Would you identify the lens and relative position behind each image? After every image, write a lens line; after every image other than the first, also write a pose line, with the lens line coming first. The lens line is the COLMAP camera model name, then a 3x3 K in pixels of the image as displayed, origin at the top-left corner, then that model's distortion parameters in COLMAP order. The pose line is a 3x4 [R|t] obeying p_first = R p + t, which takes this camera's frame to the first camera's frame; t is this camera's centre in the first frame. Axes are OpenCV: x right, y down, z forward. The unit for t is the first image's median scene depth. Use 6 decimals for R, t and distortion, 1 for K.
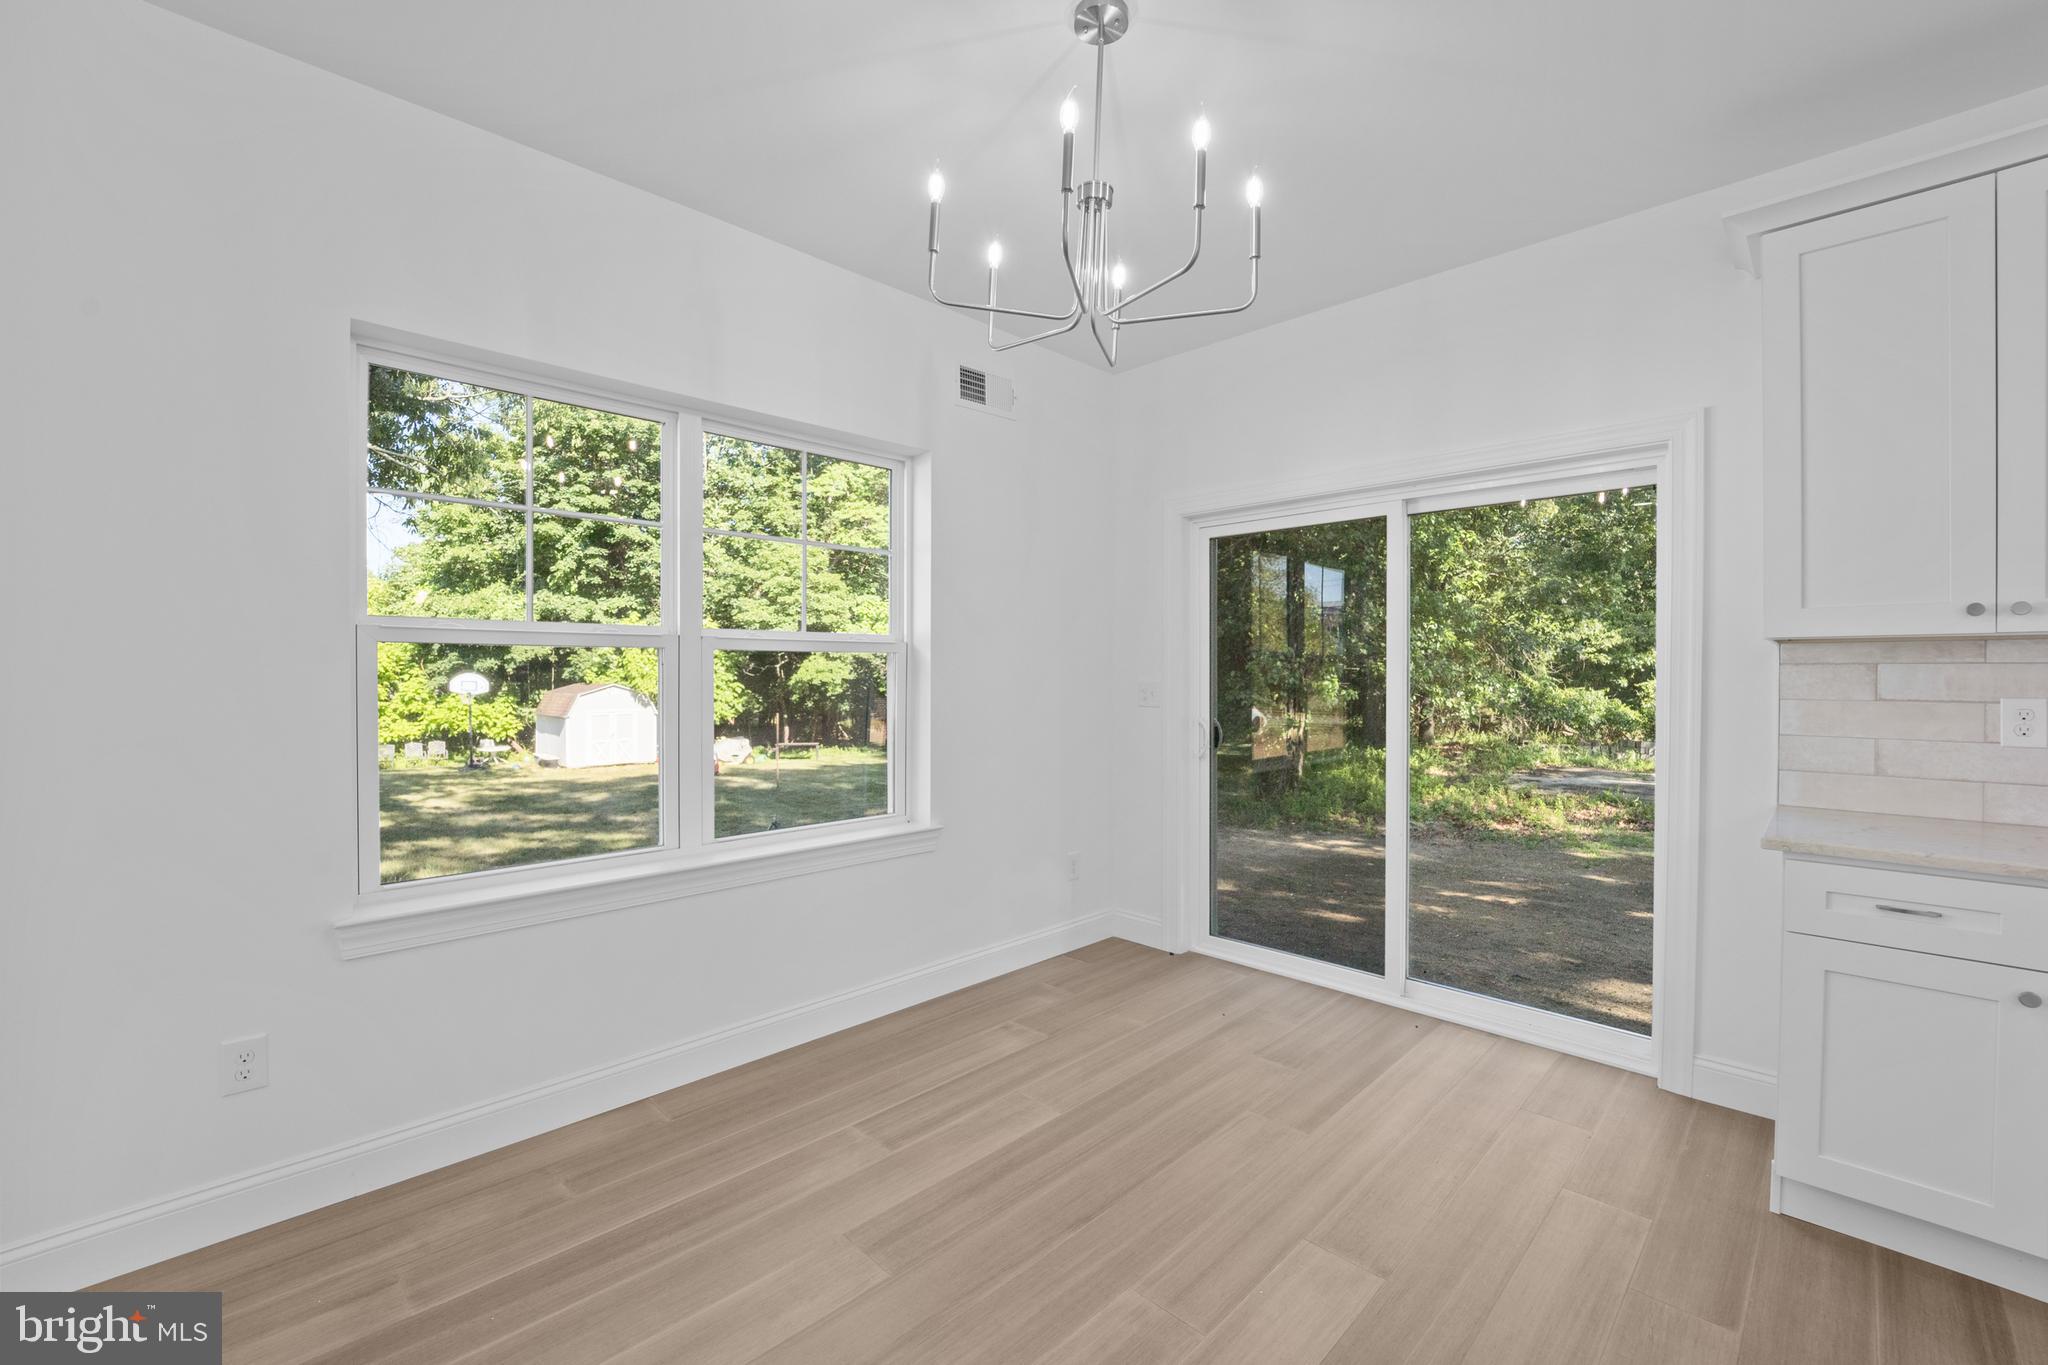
lens RADIAL K [[845.8, 0, 1031.5], [0, 845.8, 682.5], [0, 0, 1]] dist [-0.016940, -0.001212]
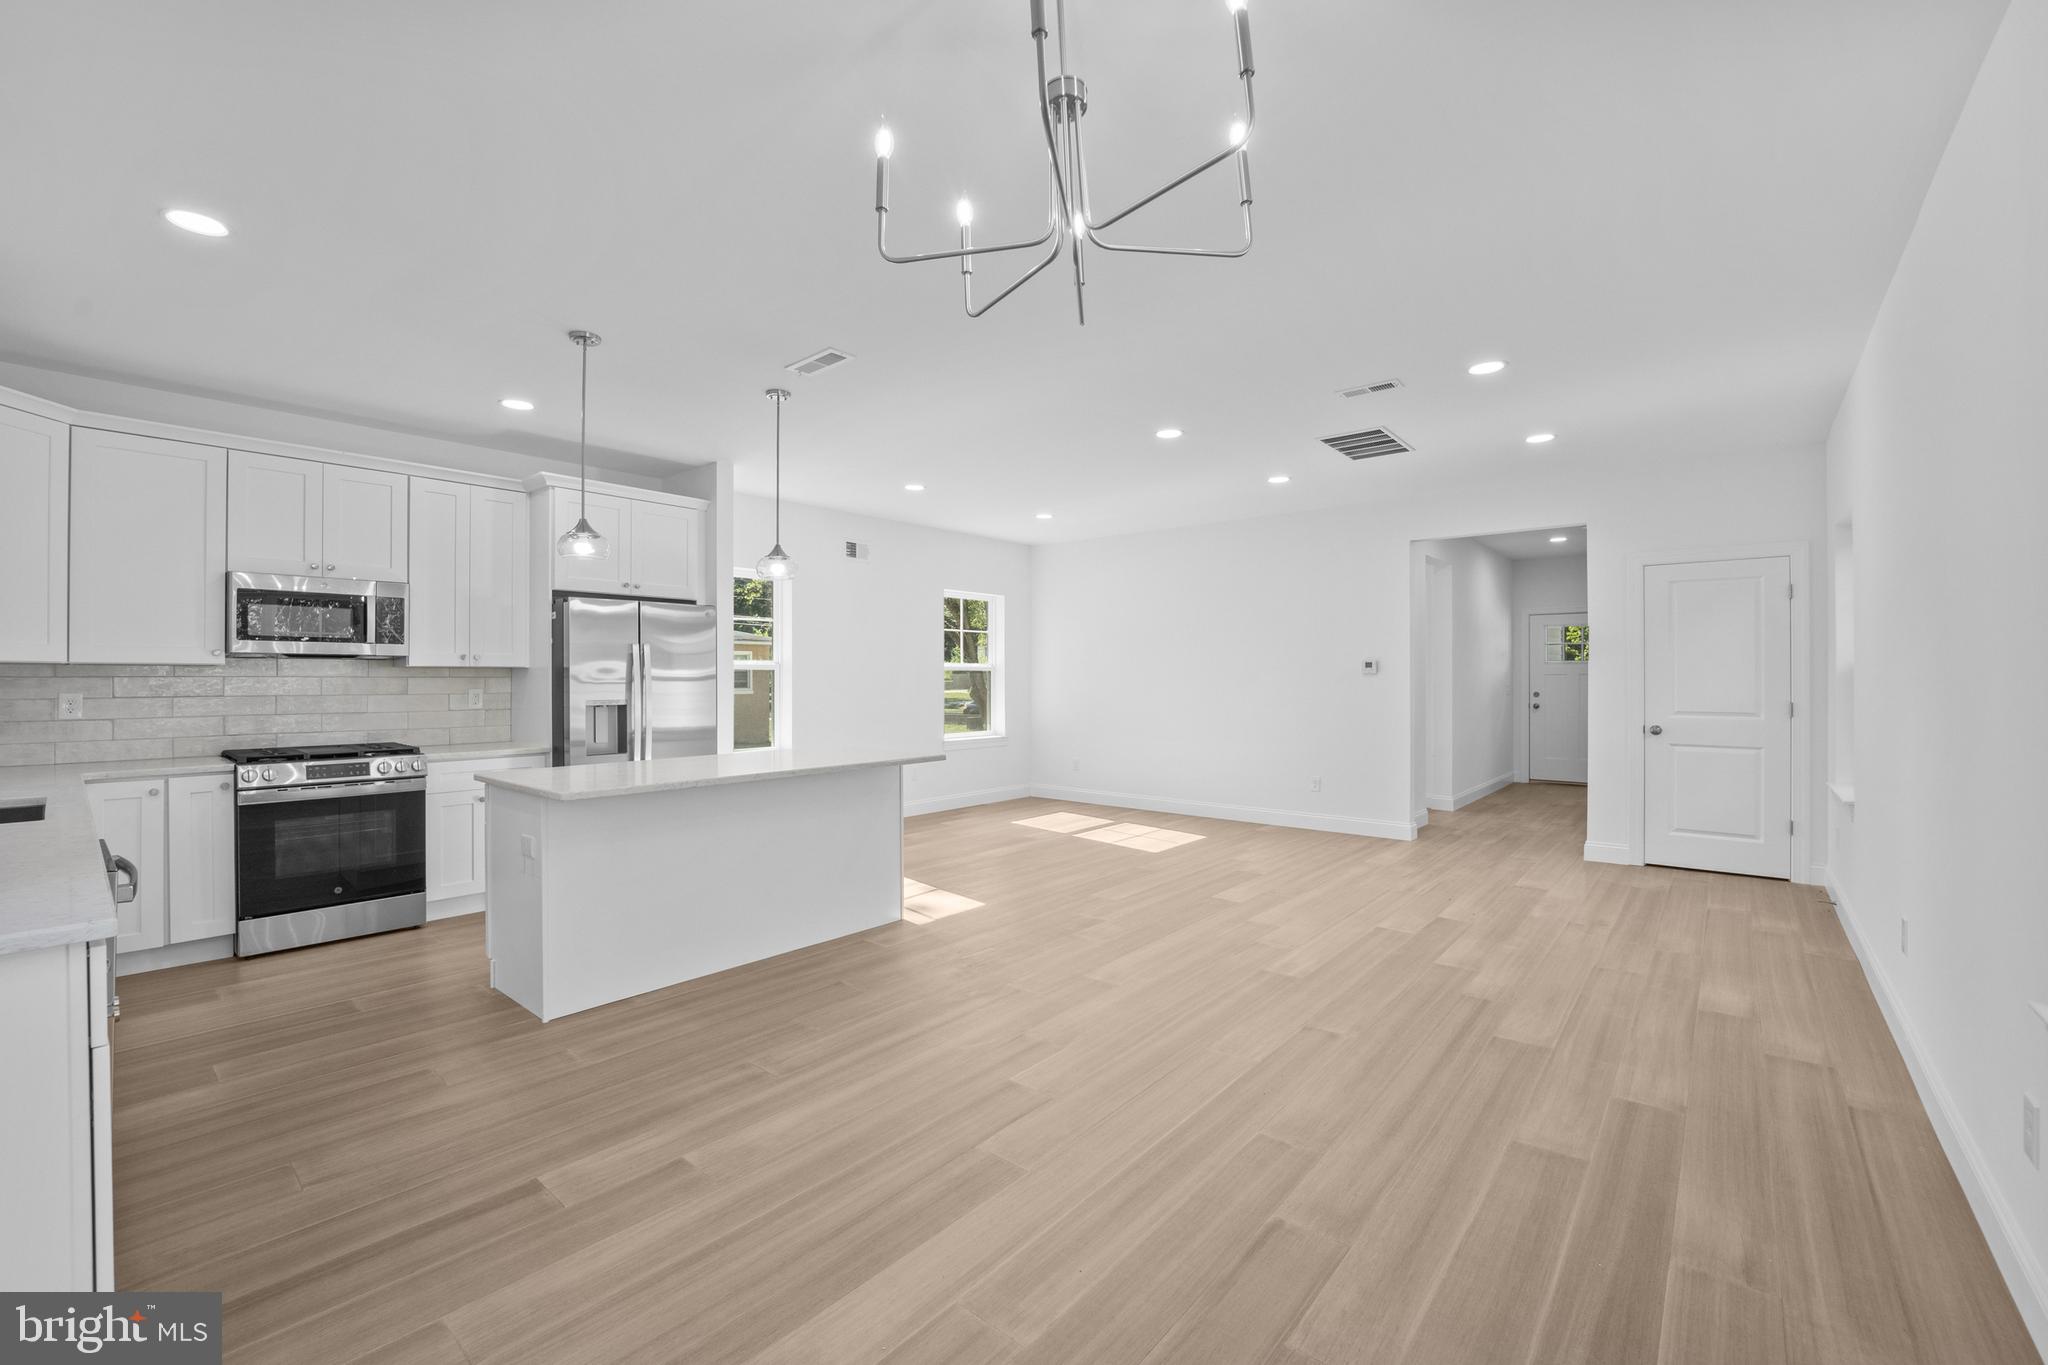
lens RADIAL K [[845.8, 0, 1015.0], [0, 845.8, 673.9], [0, 0, 1]] dist [-0.016940, -0.001212]
pose [[-0.997728, 0.001738, -0.067351, 0.143312], [0.001213, 0.999969, 0.007835, -0.021738], [0.067363, 0.007736, -0.997699, 1.449599]]
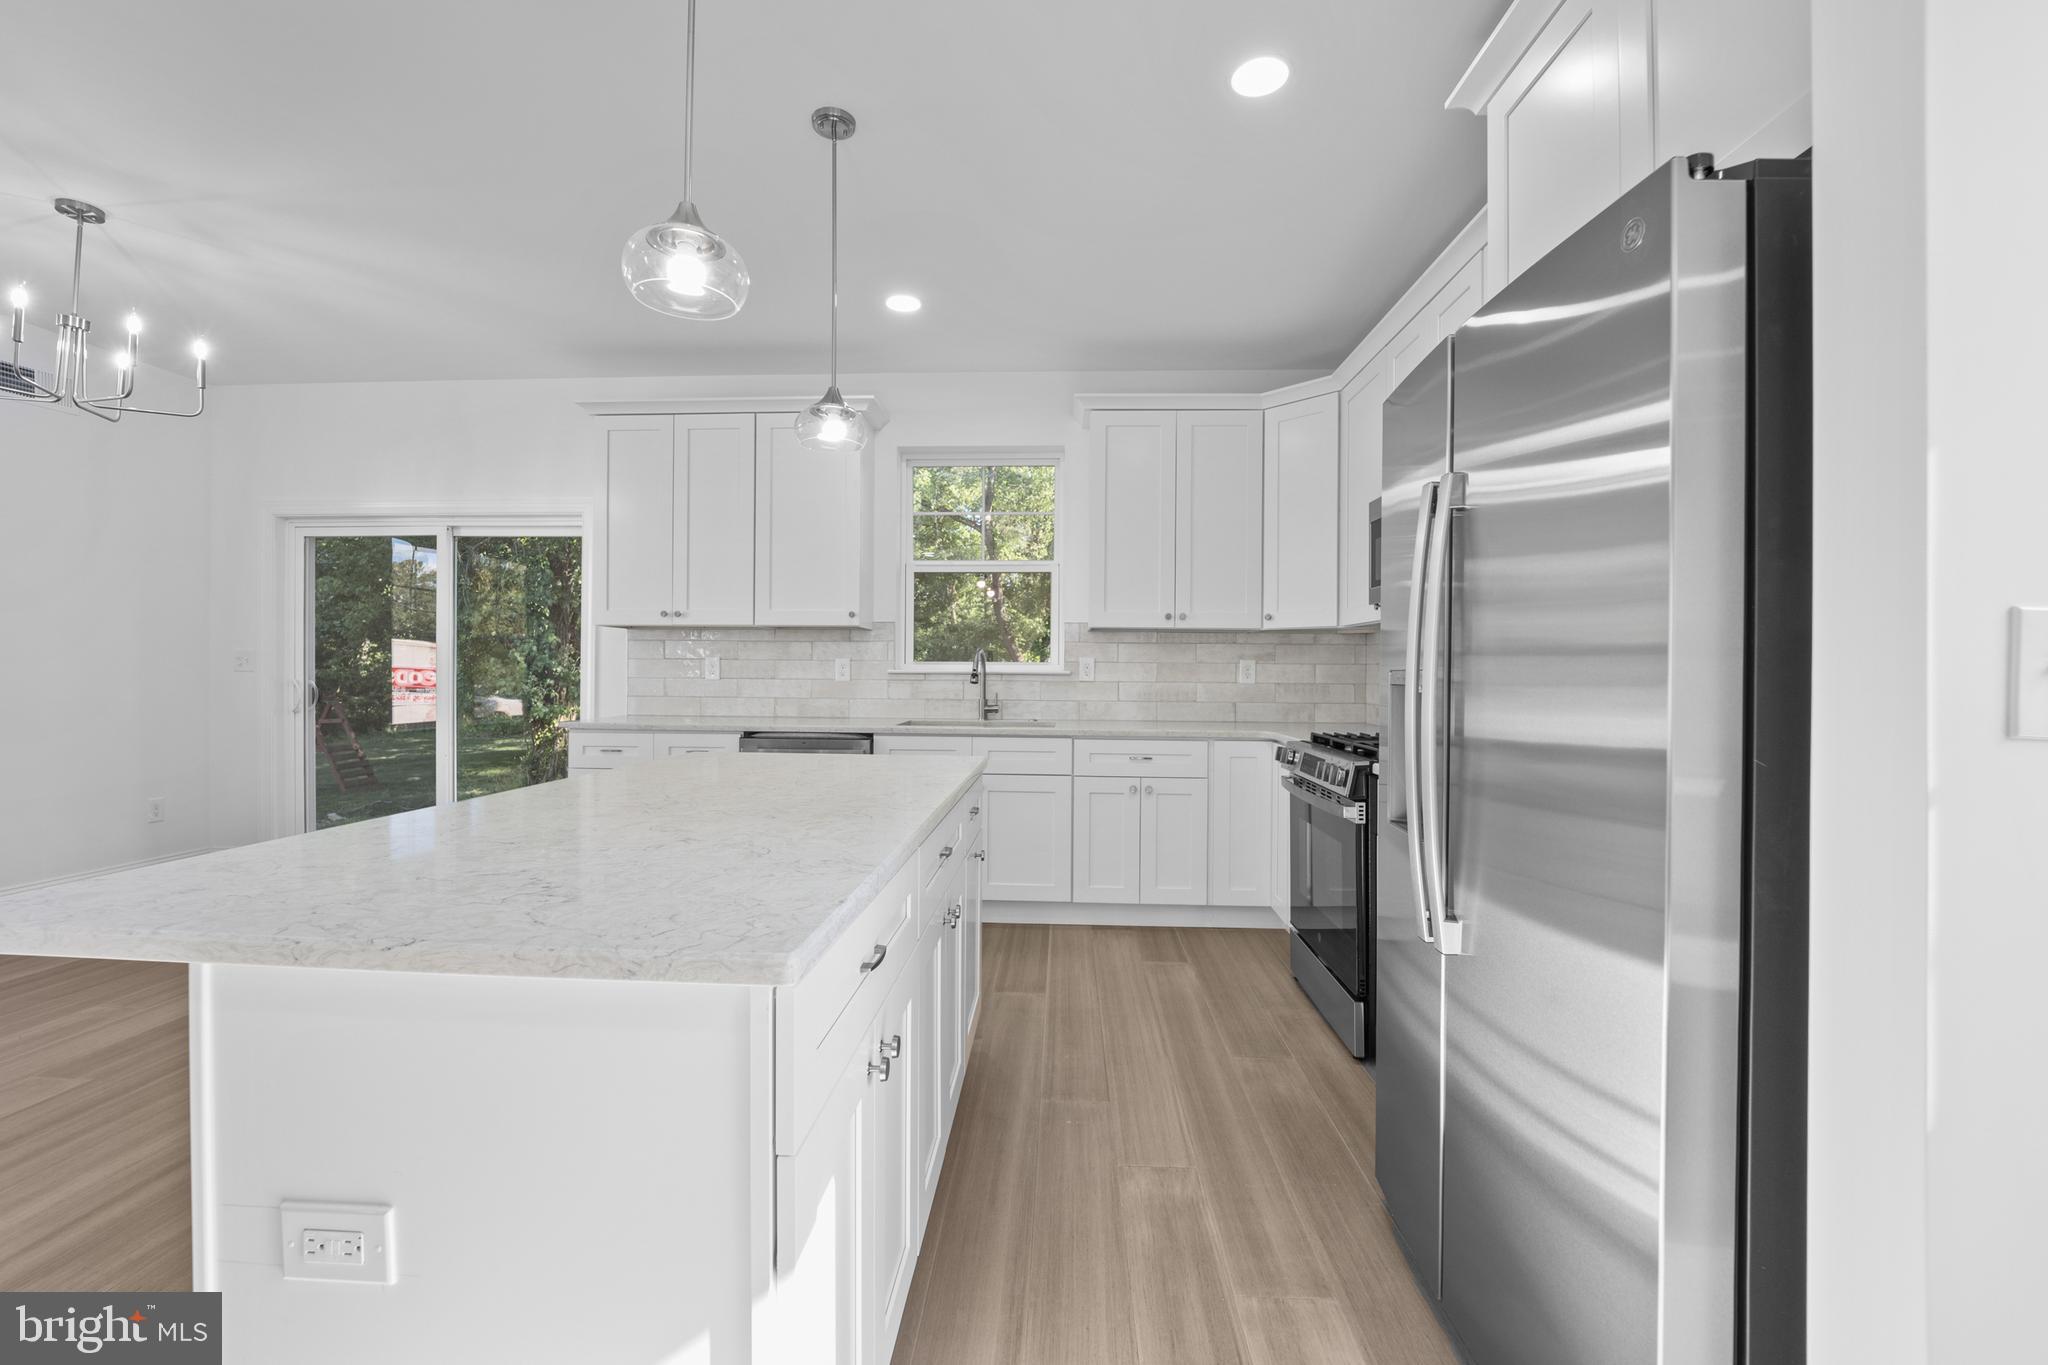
lens RADIAL K [[845.8, 0, 1018.3], [0, 845.8, 674.1], [0, 0, 1]] dist [-0.016940, -0.001212]
pose [[0.748178, 0.001584, 0.663496, 0.298474], [0.001192, 0.999992, -0.003730, 0.063544], [-0.663496, 0.003582, 0.748171, -1.032806]]
